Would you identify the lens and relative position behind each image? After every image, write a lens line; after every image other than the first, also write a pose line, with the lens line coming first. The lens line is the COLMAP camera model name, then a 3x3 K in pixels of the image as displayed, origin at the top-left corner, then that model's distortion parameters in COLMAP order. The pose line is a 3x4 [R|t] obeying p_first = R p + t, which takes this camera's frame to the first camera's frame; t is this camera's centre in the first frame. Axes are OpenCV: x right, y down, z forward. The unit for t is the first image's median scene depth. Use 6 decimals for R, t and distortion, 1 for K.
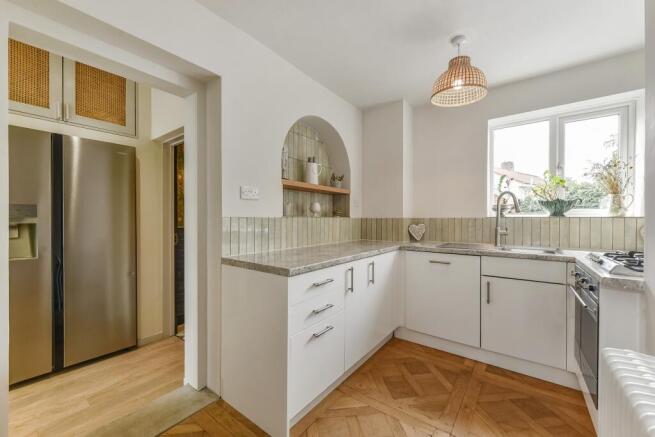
lens RADIAL K [[262.3, 0, 325.3], [0, 262.3, 223.4], [0, 0, 1]] dist [-0.001772, -0.002627]
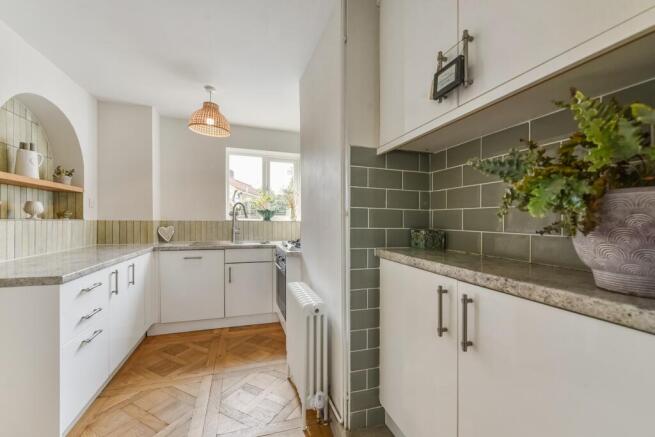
lens RADIAL K [[262.3, 0, 328.0], [0, 262.3, 221.8], [0, 0, 1]] dist [-0.001772, -0.002627]
pose [[0.567130, -0.000648, 0.823628, -0.222862], [0.006909, 0.999968, -0.003971, -0.009936], [-0.823599, 0.007942, 0.567116, -0.216191]]
